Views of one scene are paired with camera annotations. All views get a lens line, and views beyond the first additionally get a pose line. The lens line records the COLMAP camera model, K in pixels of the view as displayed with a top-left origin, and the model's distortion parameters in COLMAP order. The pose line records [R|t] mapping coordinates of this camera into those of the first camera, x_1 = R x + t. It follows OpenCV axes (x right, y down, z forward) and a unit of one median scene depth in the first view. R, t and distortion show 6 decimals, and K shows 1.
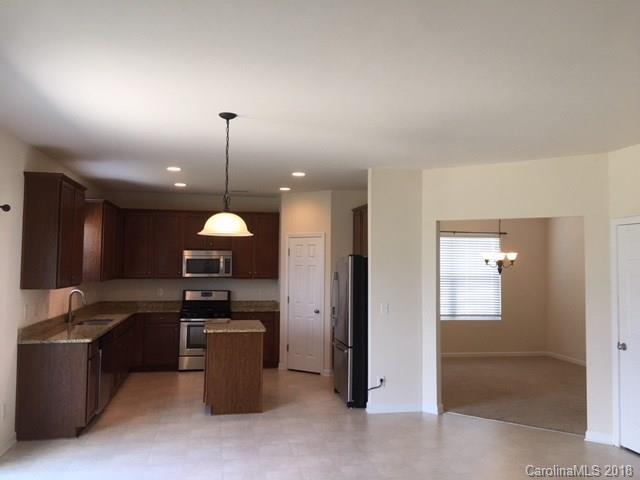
lens RADIAL K [[543.6, 0, 322.6], [0, 543.6, 237.4], [0, 0, 1]] dist [0.056581, -0.043133]
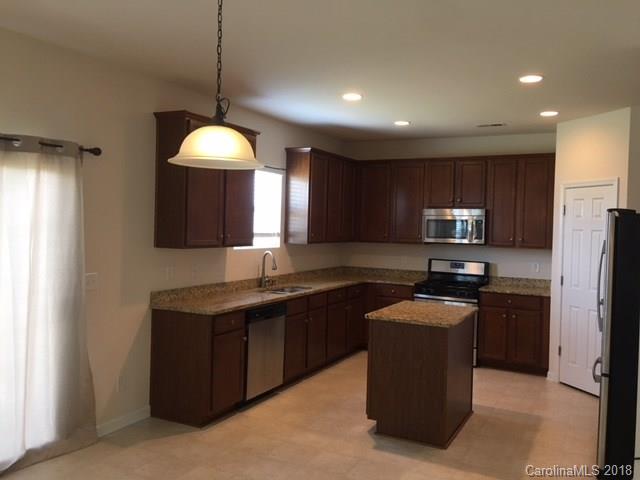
lens RADIAL K [[543.6, 0, 325.3], [0, 543.6, 228.5], [0, 0, 1]] dist [0.056581, -0.043133]
pose [[0.786881, 0.013994, -0.616946, 0.122778], [0.011971, 0.999209, 0.037933, 0.020328], [0.616989, -0.037234, 0.786090, 0.282231]]
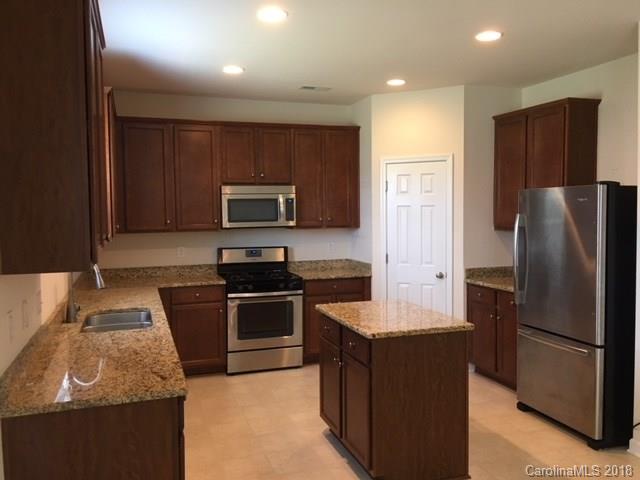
lens RADIAL K [[543.6, 0, 322.0], [0, 543.6, 237.9], [0, 0, 1]] dist [0.056581, -0.043133]
pose [[0.991119, -0.027207, 0.130166, -0.222348], [0.013940, 0.994710, 0.101769, 0.021175], [-0.132247, -0.099051, 0.986255, 0.356775]]
